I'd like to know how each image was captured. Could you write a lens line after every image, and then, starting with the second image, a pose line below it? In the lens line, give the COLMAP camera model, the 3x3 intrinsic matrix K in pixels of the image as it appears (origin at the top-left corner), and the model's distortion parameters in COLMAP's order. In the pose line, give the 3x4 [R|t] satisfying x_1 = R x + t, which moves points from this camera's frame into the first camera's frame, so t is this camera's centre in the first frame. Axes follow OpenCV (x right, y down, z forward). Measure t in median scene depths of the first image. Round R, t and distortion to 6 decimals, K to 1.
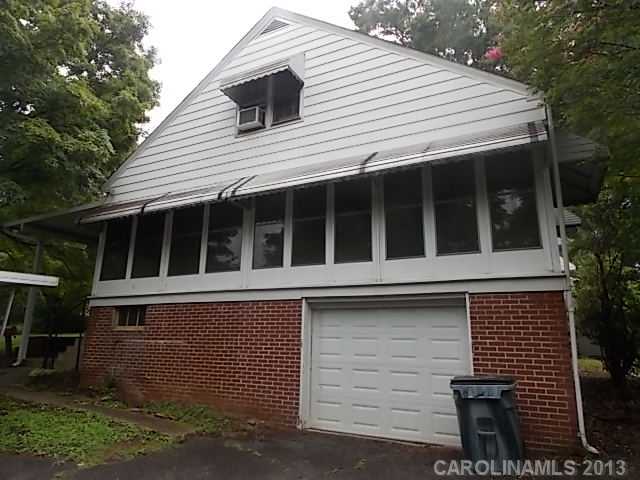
lens RADIAL K [[429.2, 0, 319.7], [0, 429.2, 239.5], [0, 0, 1]] dist [0.004900, -0.000722]
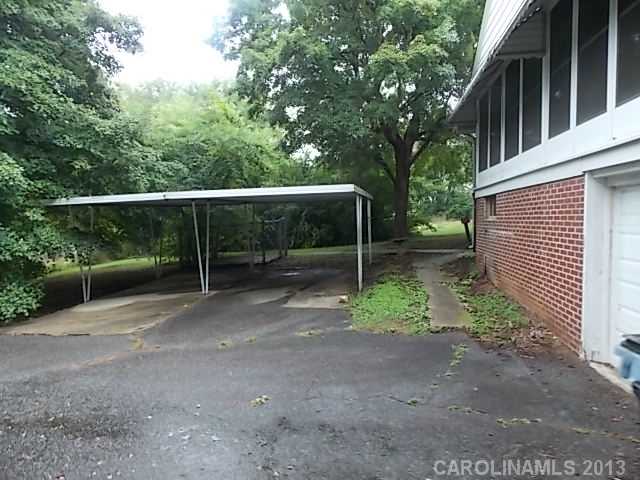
lens RADIAL K [[429.2, 0, 319.7], [0, 429.2, 241.1], [0, 0, 1]] dist [0.004900, -0.000722]
pose [[0.326903, 0.031632, -0.944528, 0.441633], [0.231368, 0.966347, 0.112440, 0.070855], [0.916299, -0.255291, 0.308583, 0.408989]]
